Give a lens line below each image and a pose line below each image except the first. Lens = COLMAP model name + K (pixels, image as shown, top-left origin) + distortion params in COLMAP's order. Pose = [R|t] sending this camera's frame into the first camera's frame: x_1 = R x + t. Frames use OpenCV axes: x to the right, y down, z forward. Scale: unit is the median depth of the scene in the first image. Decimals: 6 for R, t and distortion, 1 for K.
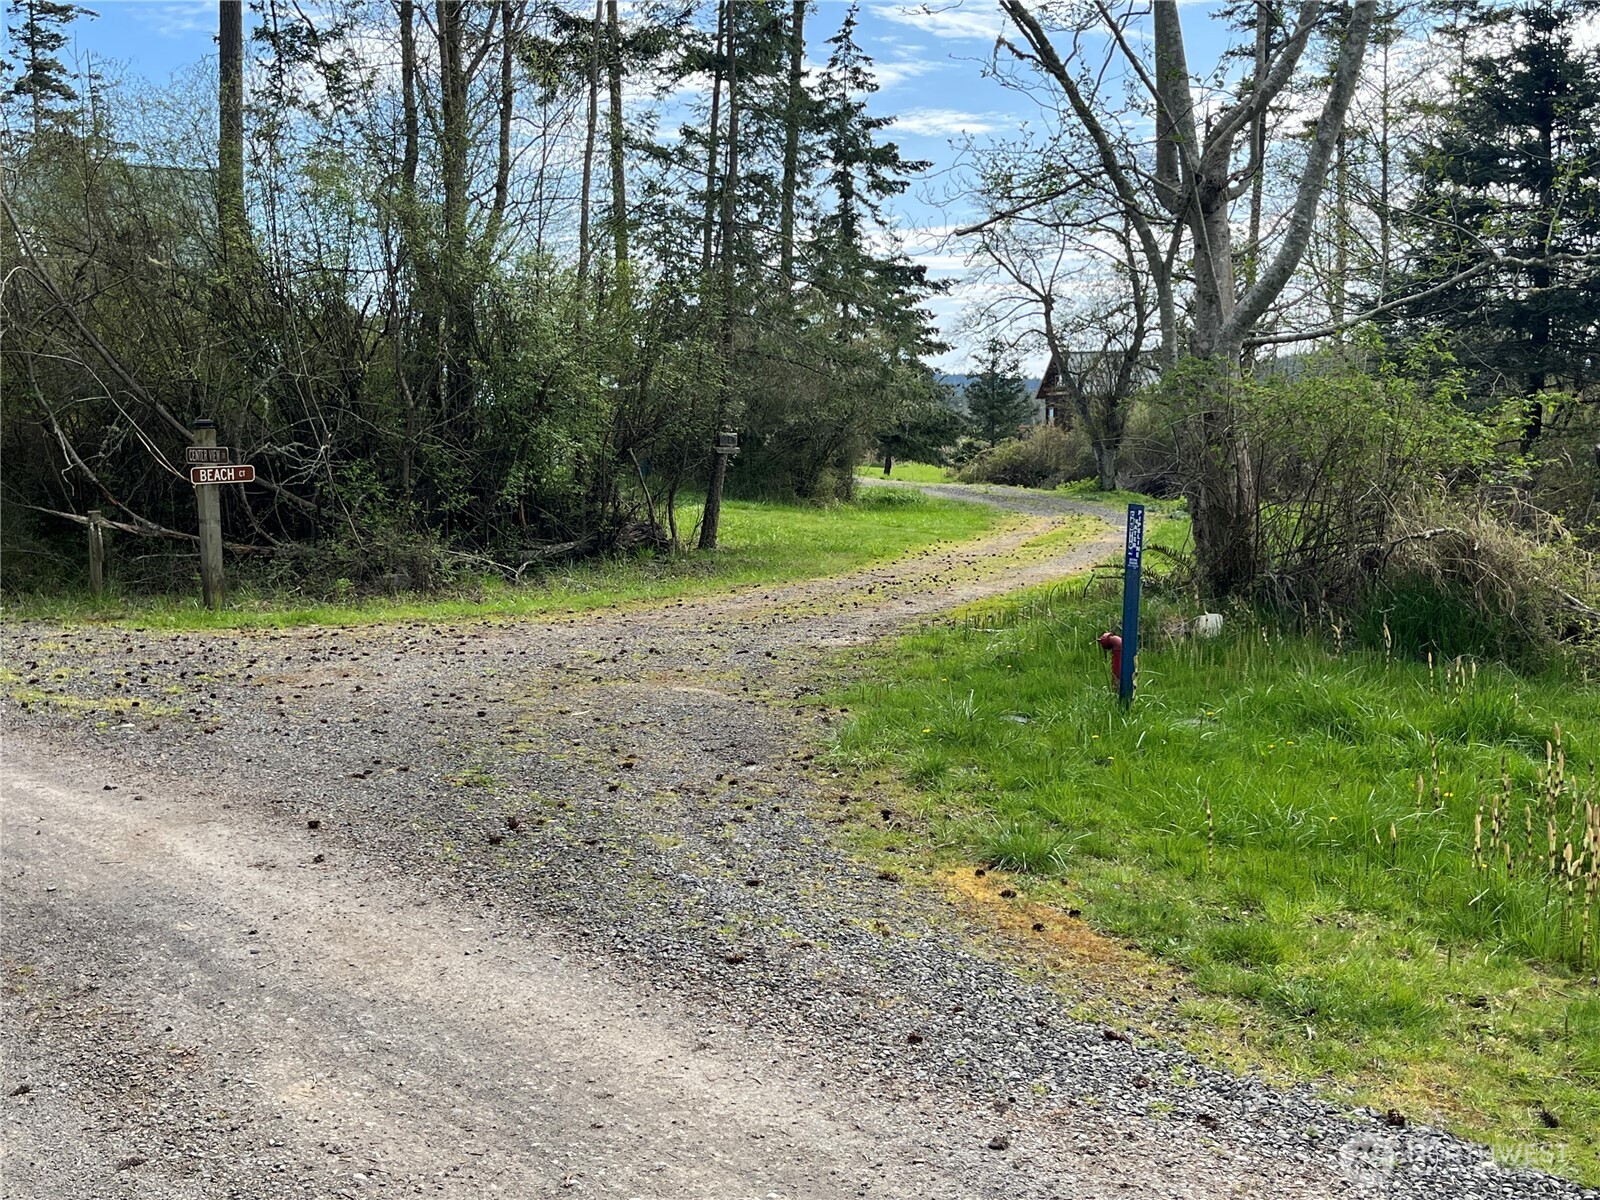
lens RADIAL K [[1679.6, 0, 800.0], [0, 1679.6, 600.0], [0, 0, 1]] dist [0.000241, -0.000053]
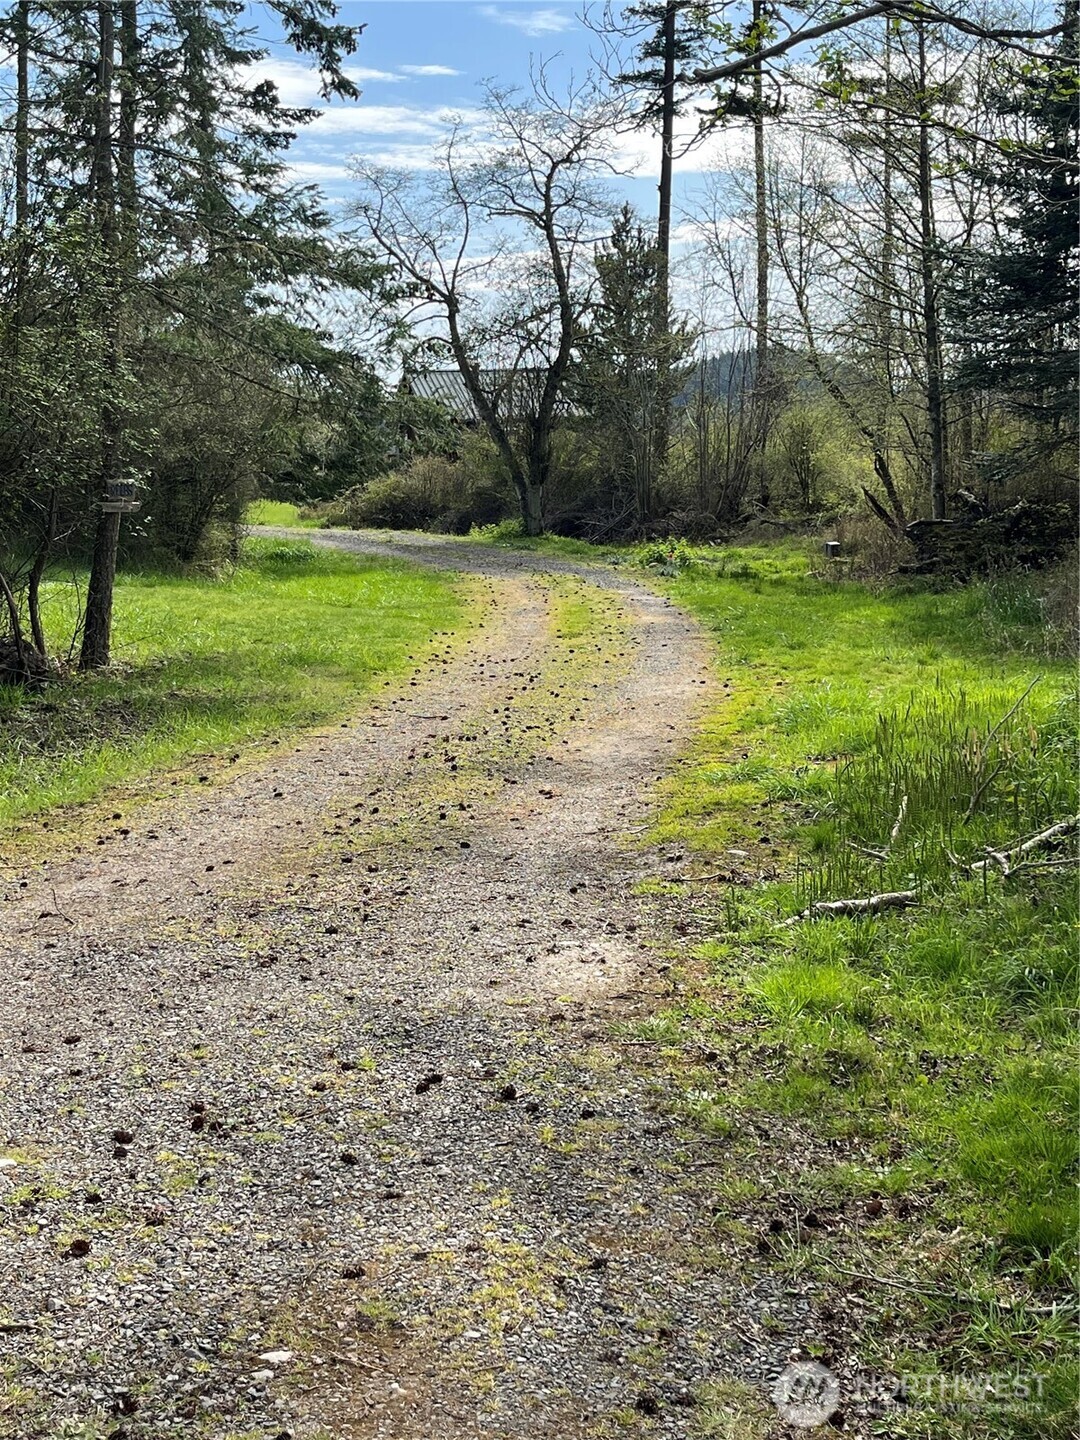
lens RADIAL K [[1801.7, 0, 540.0], [0, 1801.7, 720.0], [0, 0, 1]] dist [-0.000639, -0.008958]
pose [[0.970105, -0.039589, 0.239434, -0.026395], [0.029386, 0.998507, 0.046036, -0.016020], [-0.240899, -0.037623, 0.969821, 0.144151]]
